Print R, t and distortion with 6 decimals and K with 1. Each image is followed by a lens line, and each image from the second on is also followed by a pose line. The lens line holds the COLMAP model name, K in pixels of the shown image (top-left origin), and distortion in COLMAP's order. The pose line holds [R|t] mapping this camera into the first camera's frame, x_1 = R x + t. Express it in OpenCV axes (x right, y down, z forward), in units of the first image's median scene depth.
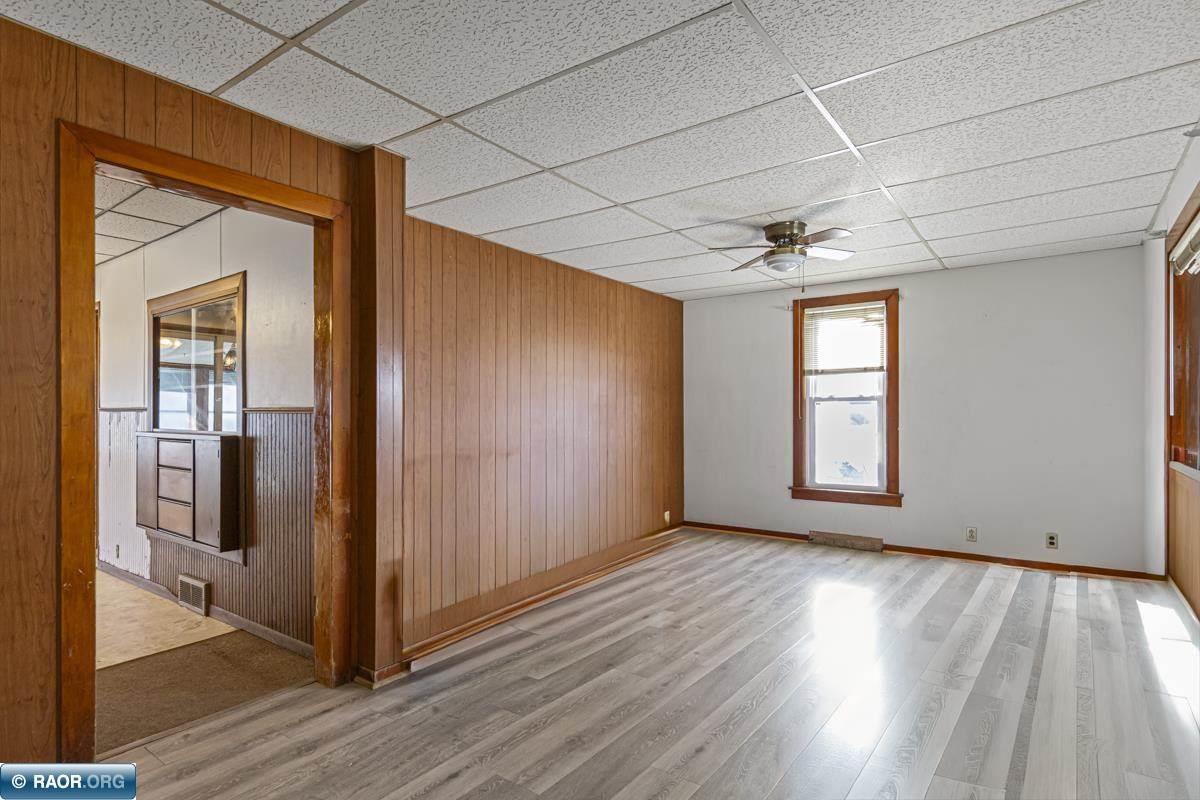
lens RADIAL K [[622.1, 0, 600.0], [0, 622.1, 400.0], [0, 0, 1]] dist [0.000877, -0.000096]
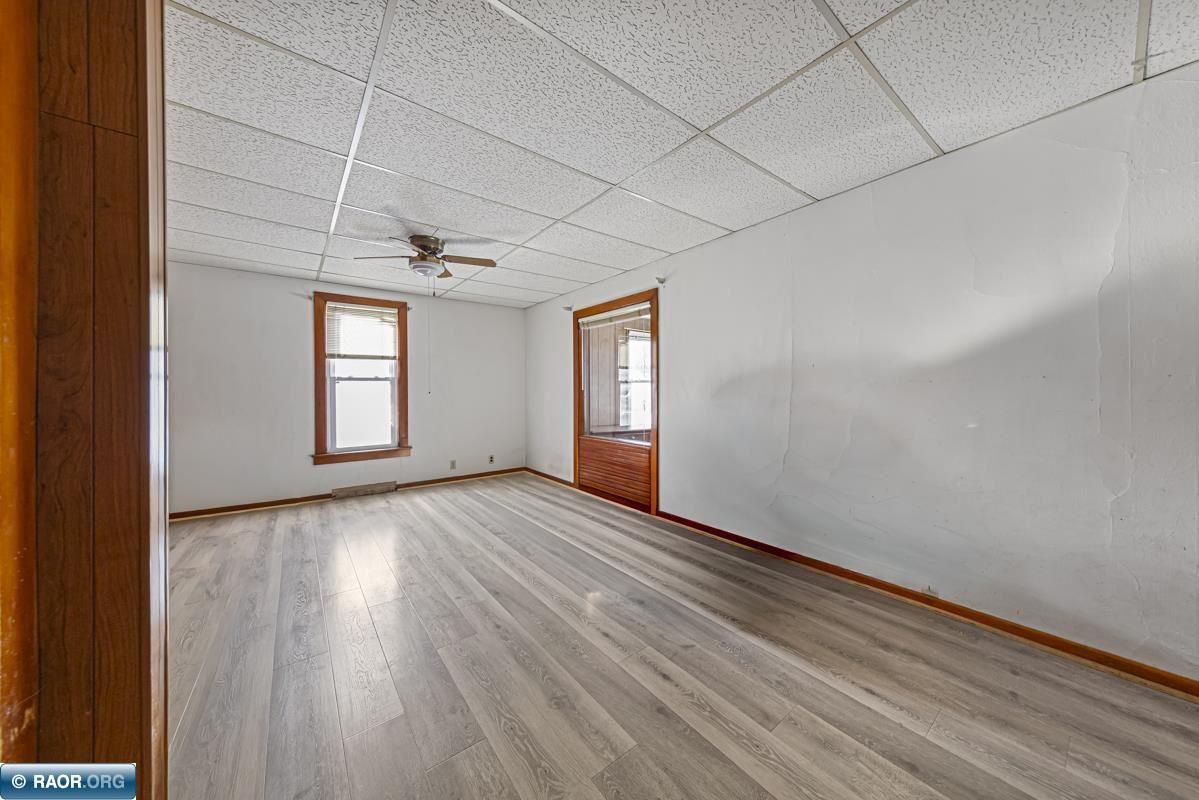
lens RADIAL K [[403.8, 0, 600.3], [0, 403.8, 383.4], [0, 0, 1]] dist [-0.000331, -0.000028]
pose [[0.268645, 0.017144, 0.963087, -0.282513], [-0.015206, 0.999792, -0.013555, 0.011580], [-0.963119, -0.011003, 0.268850, 0.317443]]
